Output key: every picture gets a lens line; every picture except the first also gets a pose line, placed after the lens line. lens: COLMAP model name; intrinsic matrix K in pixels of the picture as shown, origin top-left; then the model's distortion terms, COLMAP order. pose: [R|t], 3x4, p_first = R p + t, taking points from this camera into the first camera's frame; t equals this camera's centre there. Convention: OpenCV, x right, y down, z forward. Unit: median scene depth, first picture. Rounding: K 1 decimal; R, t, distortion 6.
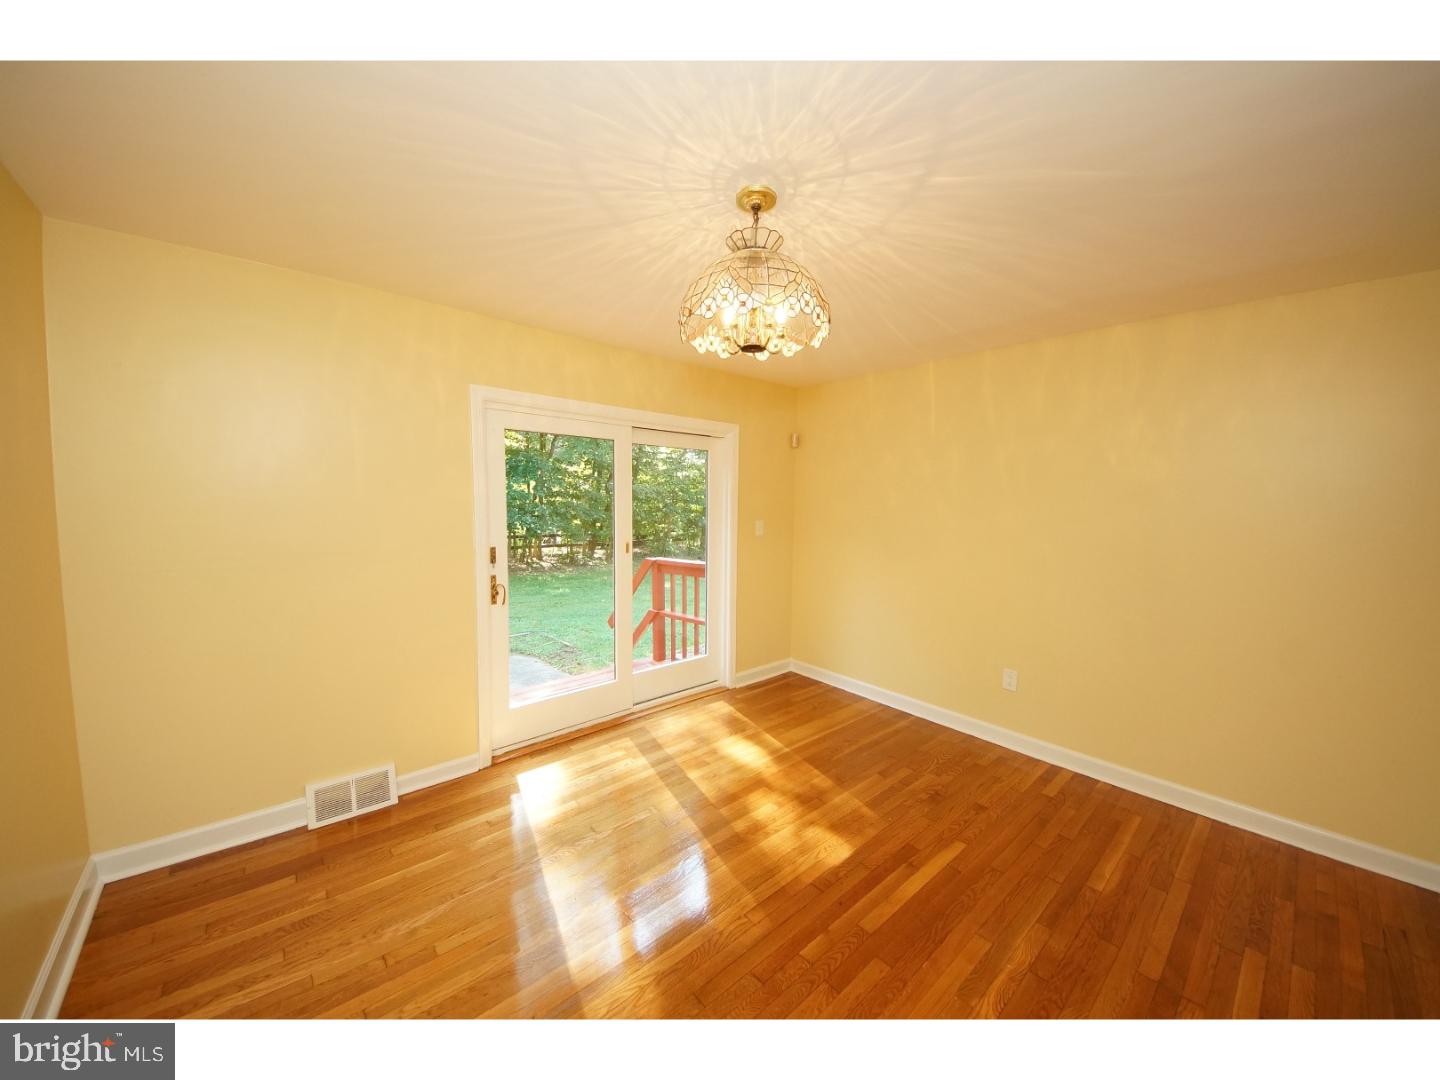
lens RADIAL K [[511.7, 0, 719.3], [0, 511.7, 538.7], [0, 0, 1]] dist [-0.000851, -0.000371]
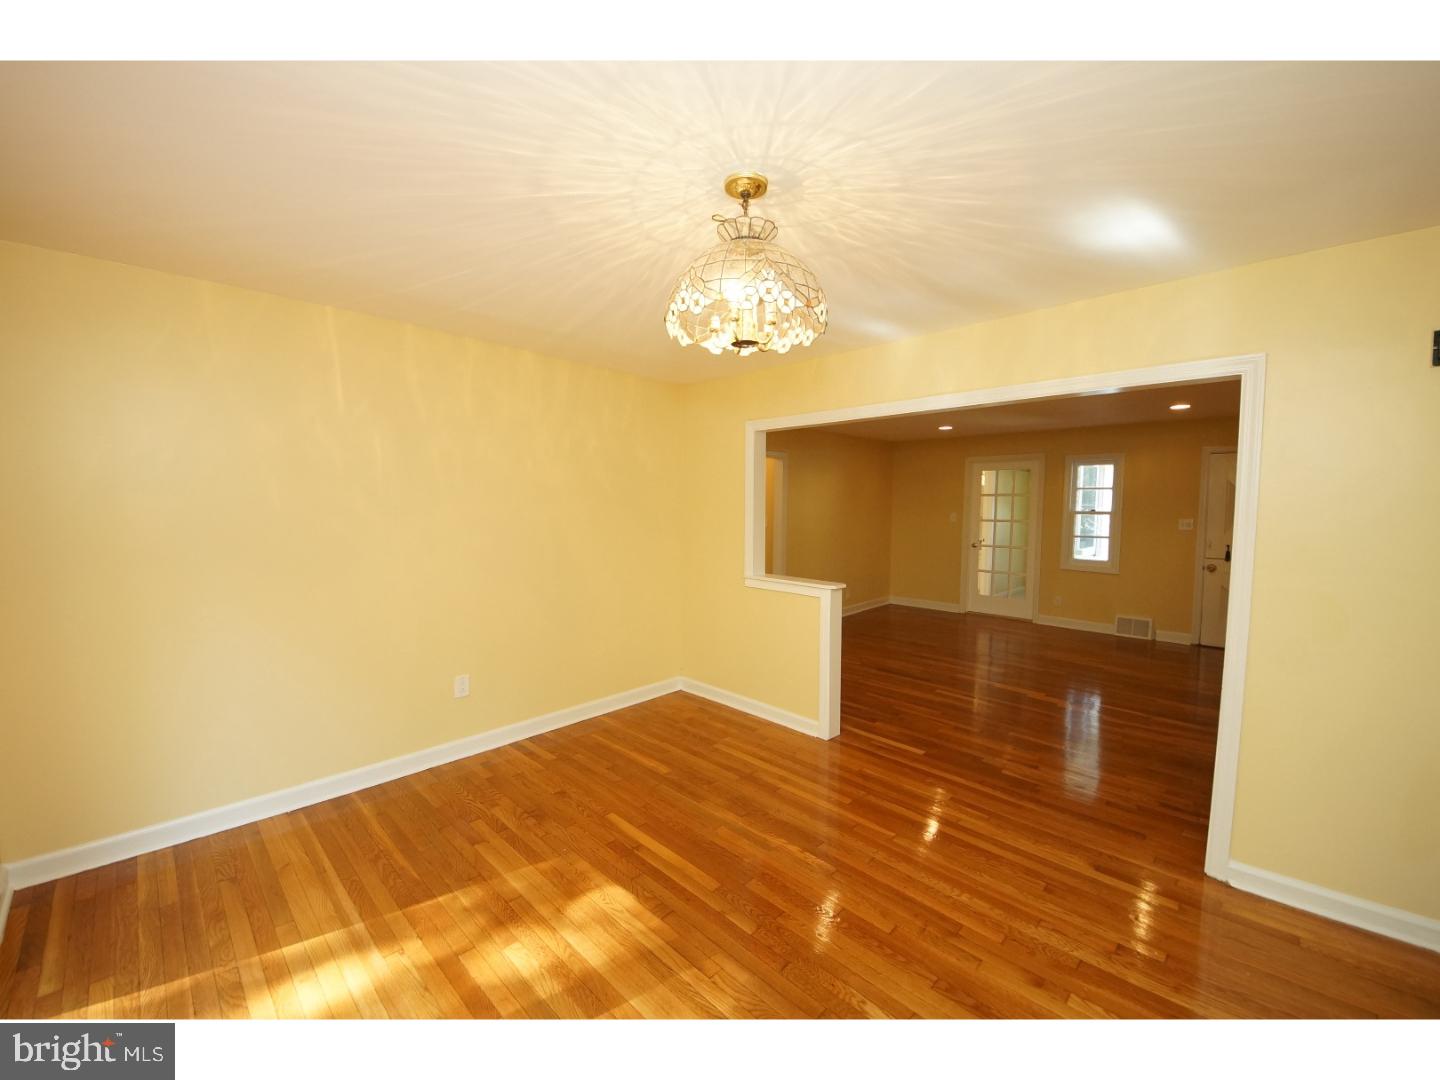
lens RADIAL K [[572.5, 0, 719.6], [0, 572.5, 539.2], [0, 0, 1]] dist [0.011710, -0.000381]
pose [[-0.095538, -0.081158, 0.992112, -0.643146], [0.061231, 0.994304, 0.087234, -0.073971], [-0.993541, 0.069082, -0.090024, 0.751427]]
